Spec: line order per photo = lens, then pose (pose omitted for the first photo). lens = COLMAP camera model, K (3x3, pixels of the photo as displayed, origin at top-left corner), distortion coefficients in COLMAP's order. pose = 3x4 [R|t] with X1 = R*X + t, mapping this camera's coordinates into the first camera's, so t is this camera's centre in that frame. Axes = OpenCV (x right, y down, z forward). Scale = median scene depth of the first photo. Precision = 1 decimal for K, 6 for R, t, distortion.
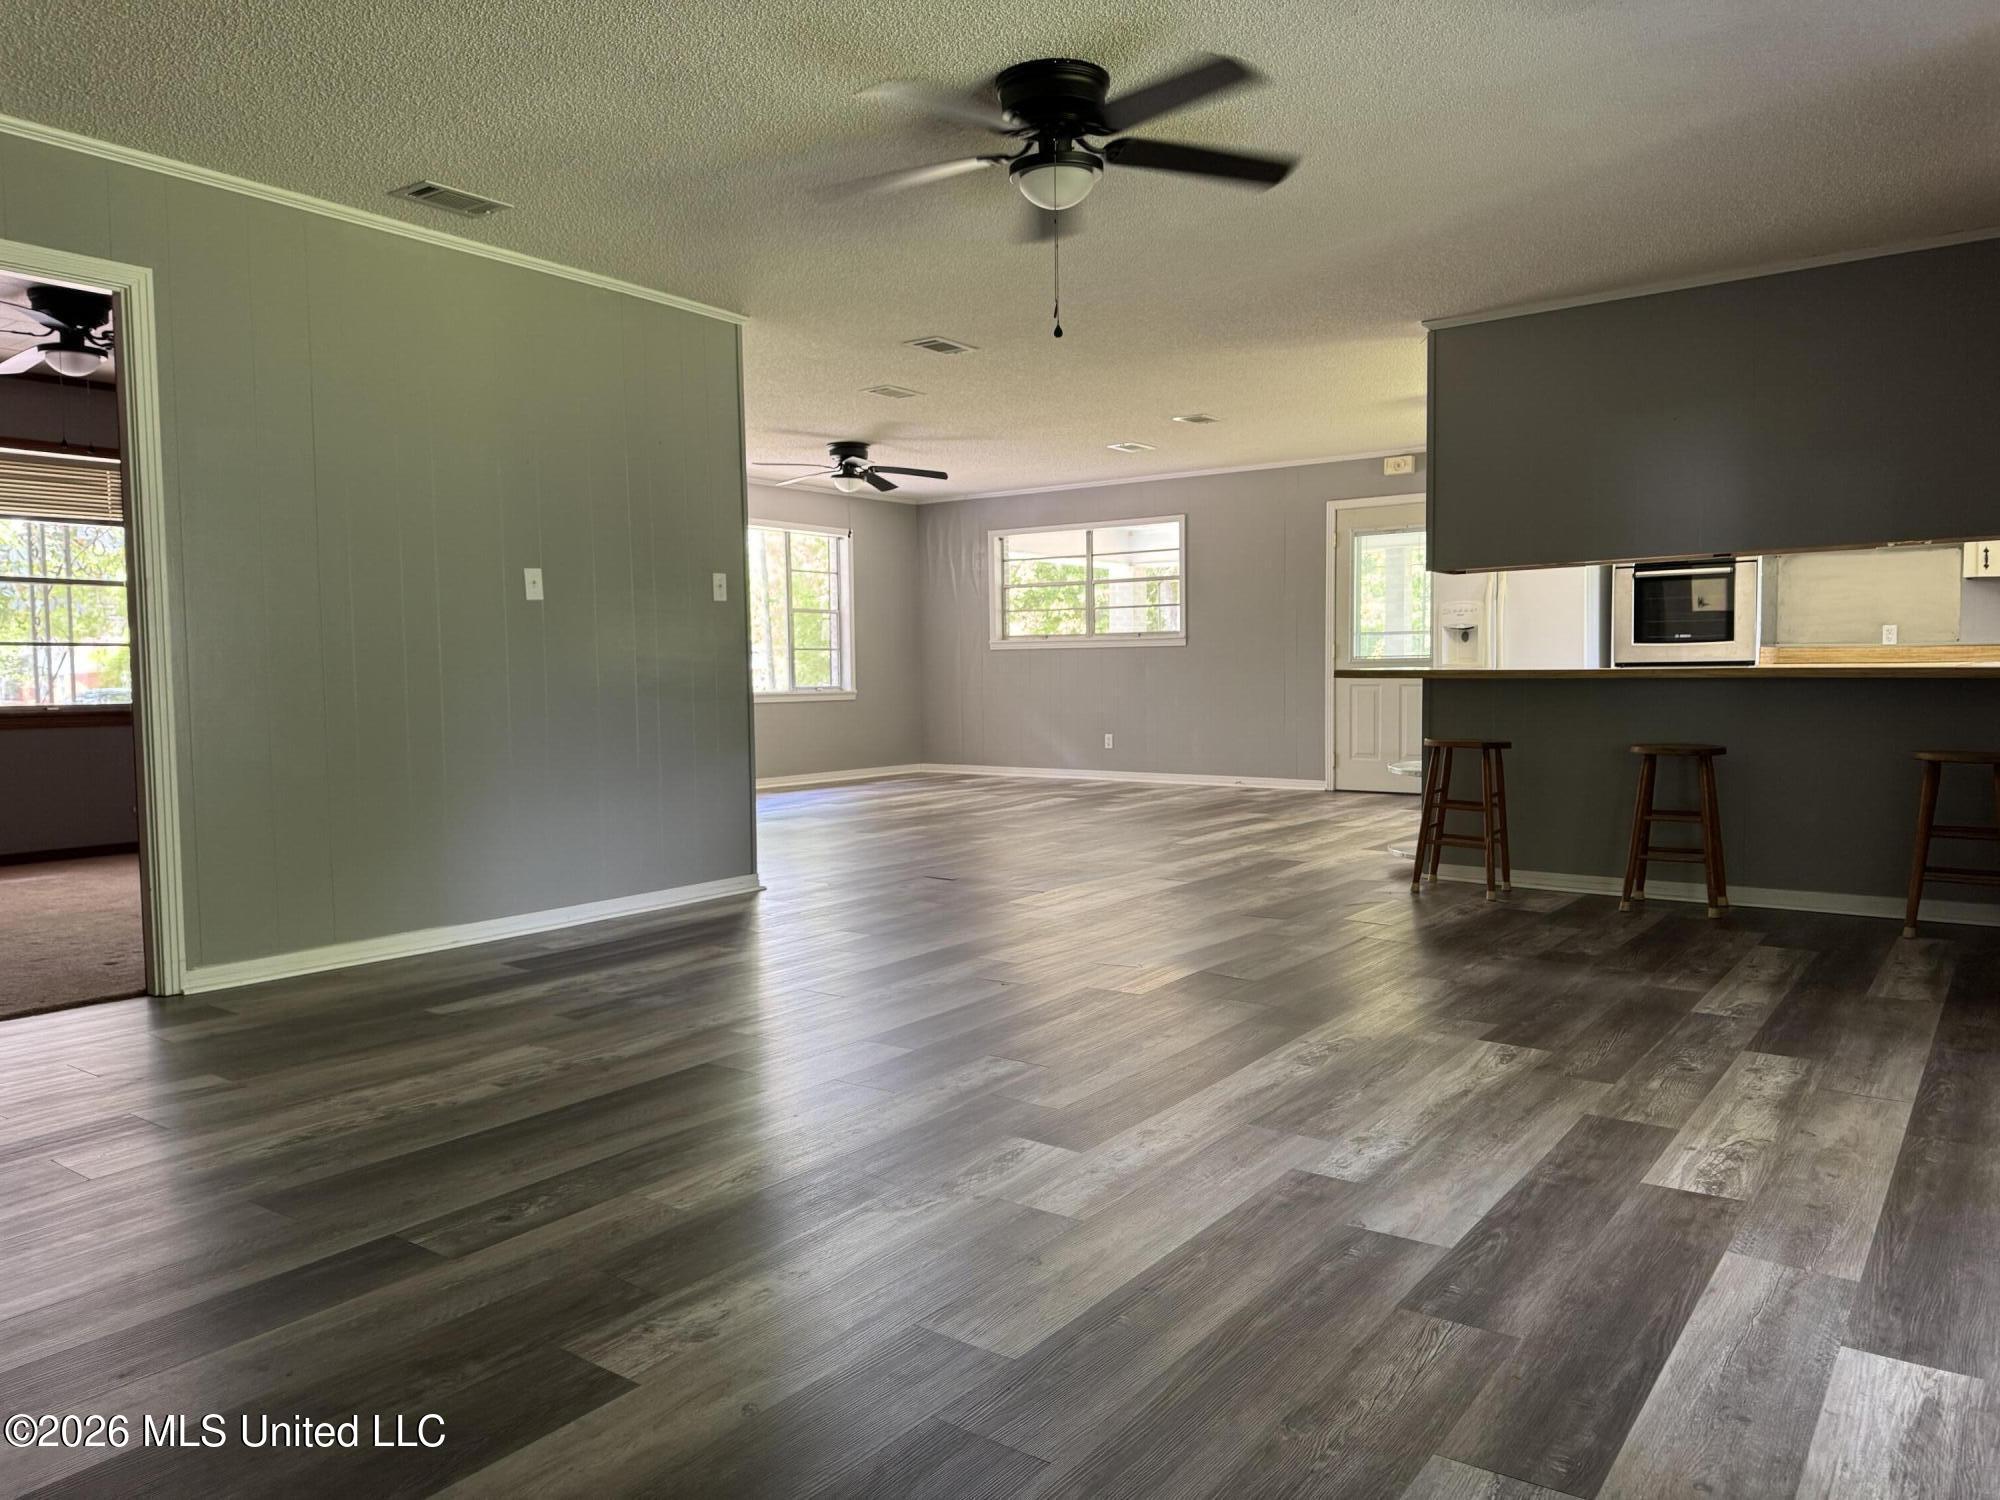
lens RADIAL K [[1408.9, 0, 1000.0], [0, 1408.9, 750.0], [0, 0, 1]] dist [0.096738, -0.139685]
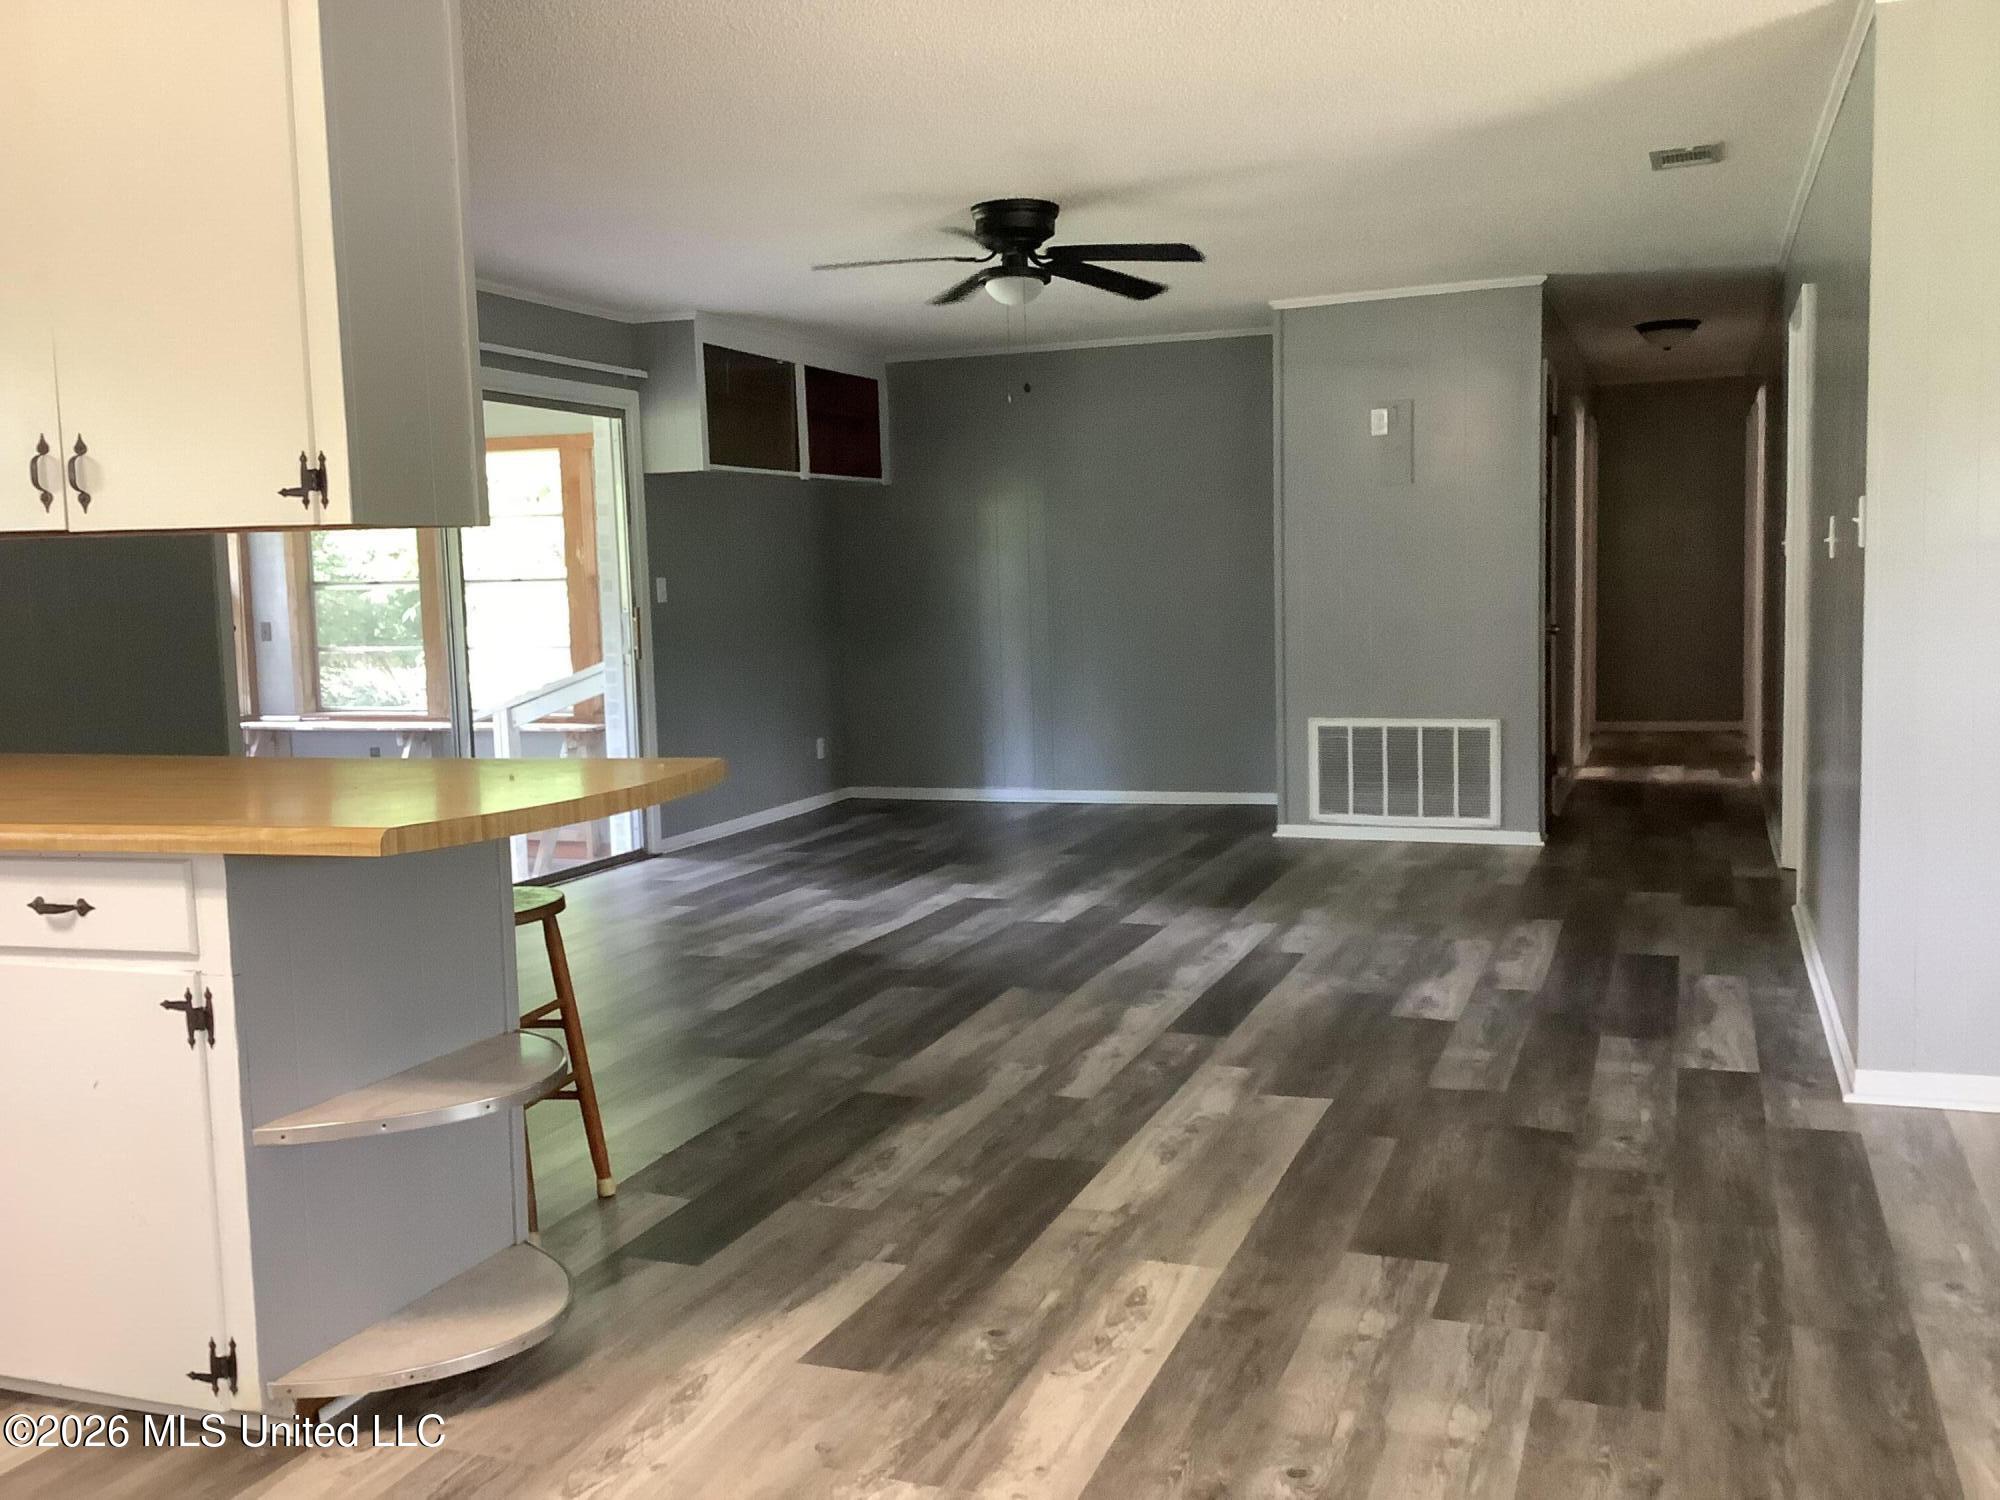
lens RADIAL K [[1800.7, 0, 1000.0], [0, 1800.7, 750.0], [0, 0, 1]] dist [0.116818, -0.221417]
pose [[-0.961188, 0.063418, -0.268505, 0.304420], [0.022112, 0.987800, 0.154149, -0.141191], [0.275005, 0.142229, -0.950864, 1.545730]]
